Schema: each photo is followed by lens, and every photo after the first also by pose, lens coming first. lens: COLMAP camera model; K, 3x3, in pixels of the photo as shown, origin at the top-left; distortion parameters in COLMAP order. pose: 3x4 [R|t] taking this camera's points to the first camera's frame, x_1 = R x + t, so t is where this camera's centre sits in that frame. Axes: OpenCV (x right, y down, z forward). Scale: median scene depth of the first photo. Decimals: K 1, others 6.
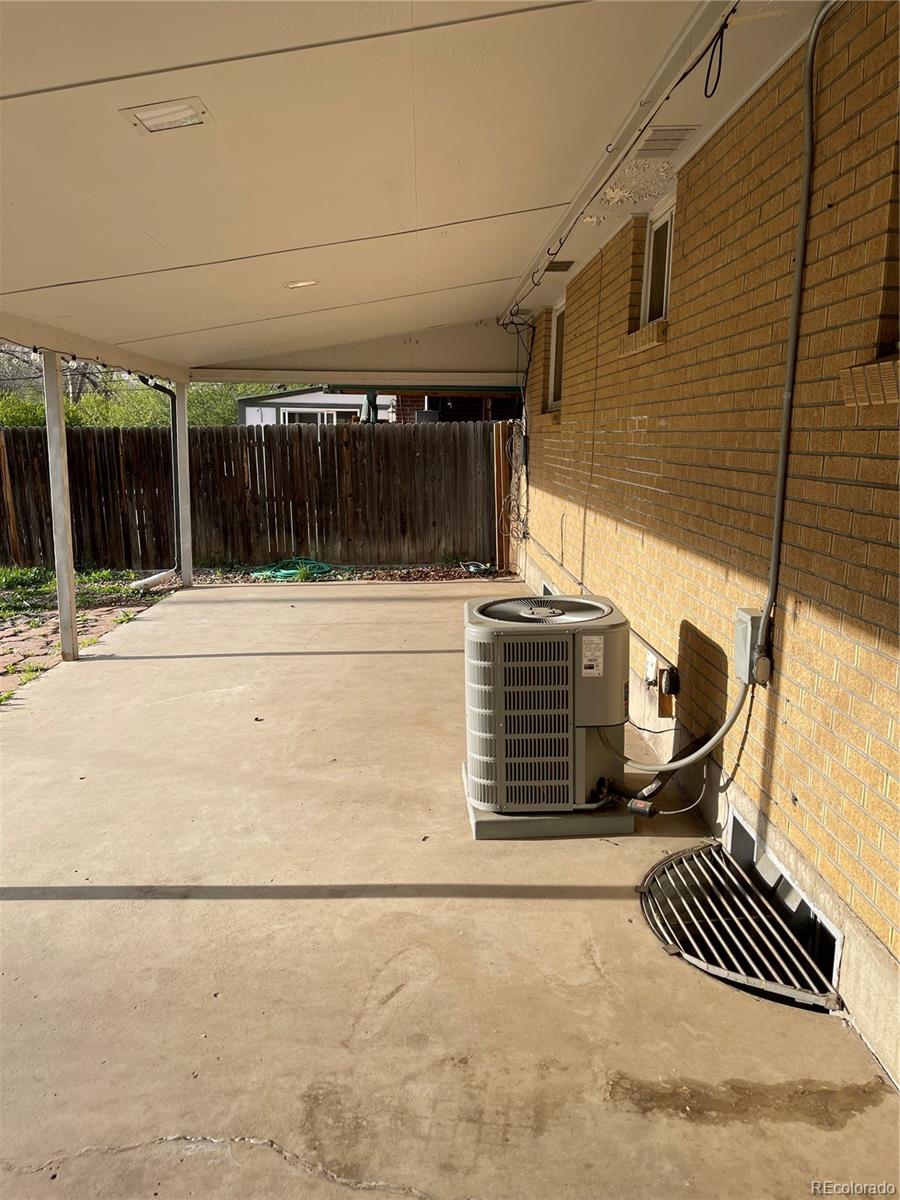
lens RADIAL K [[904.7, 0, 450.0], [0, 904.7, 600.0], [0, 0, 1]] dist [0.121917, -0.164673]
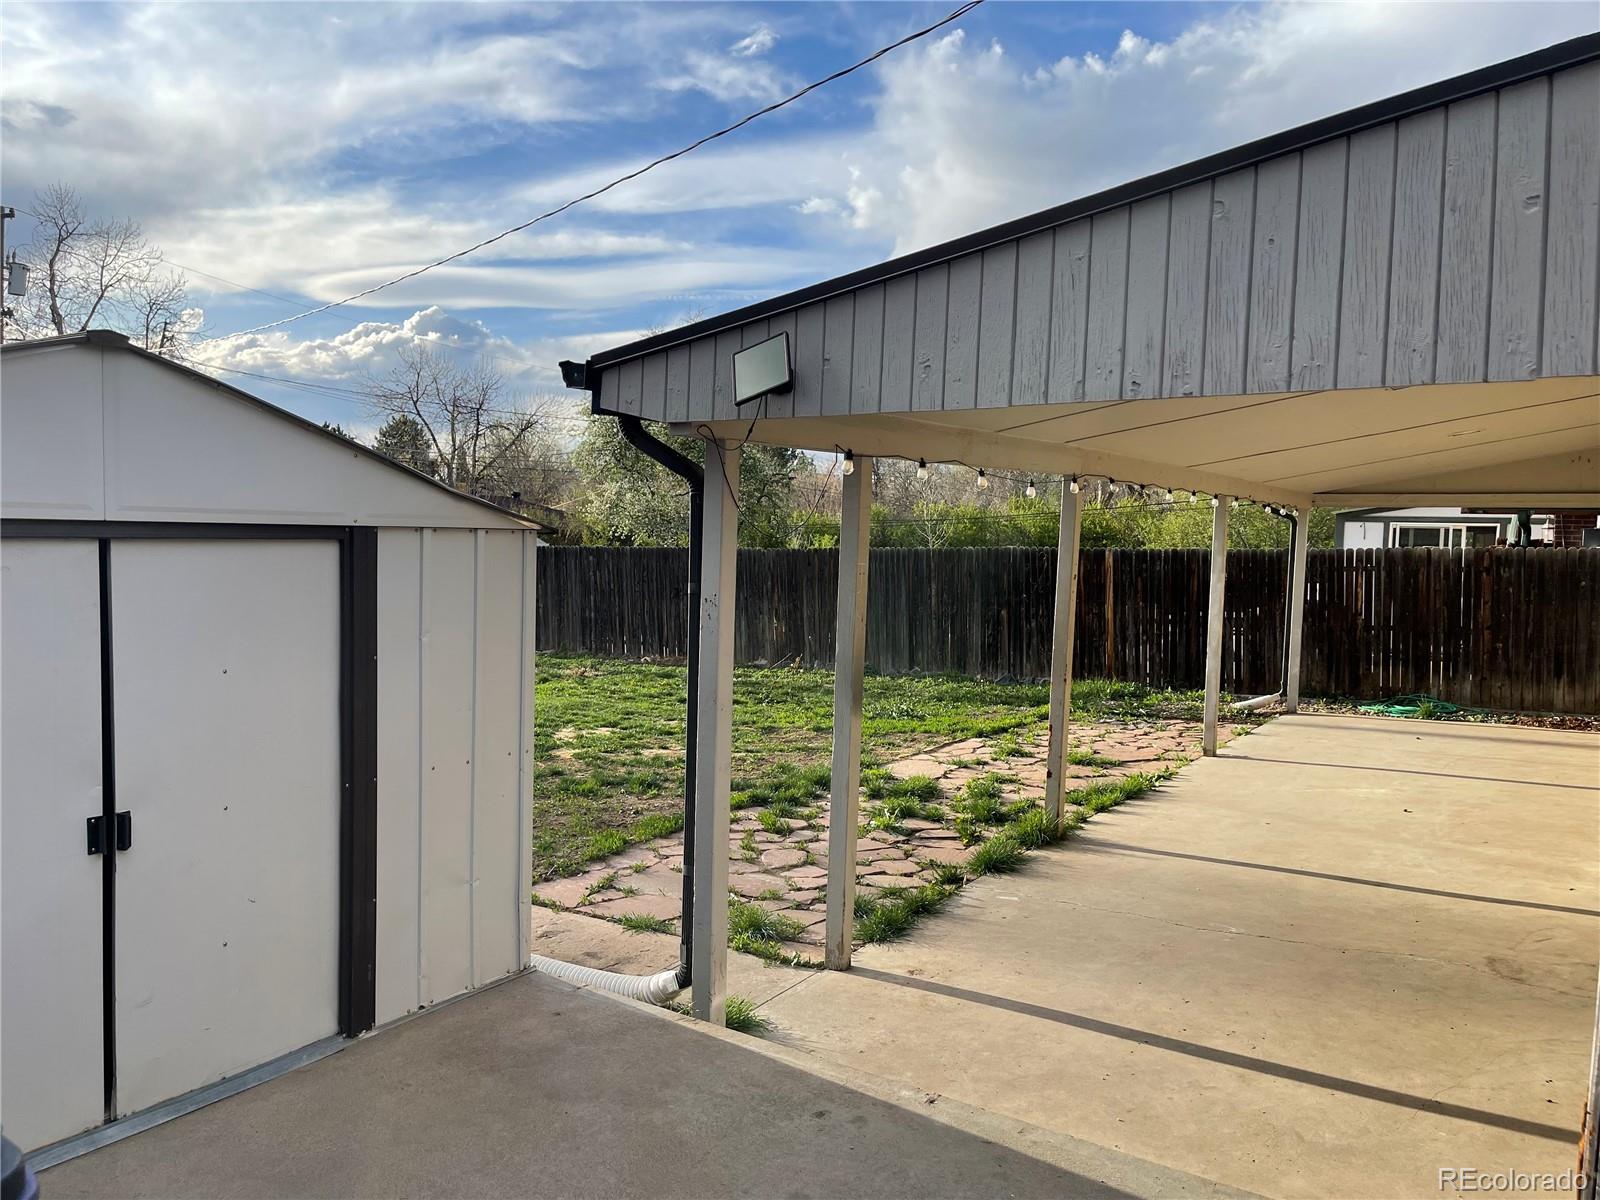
lens RADIAL K [[1206.2, 0, 800.8], [0, 1206.2, 607.4], [0, 0, 1]] dist [0.121917, -0.164673]
pose [[0.824607, 0.041212, -0.564202, 0.012514], [-0.111738, 0.989560, -0.091028, 0.047077], [0.554560, 0.138105, 0.820603, -0.343055]]
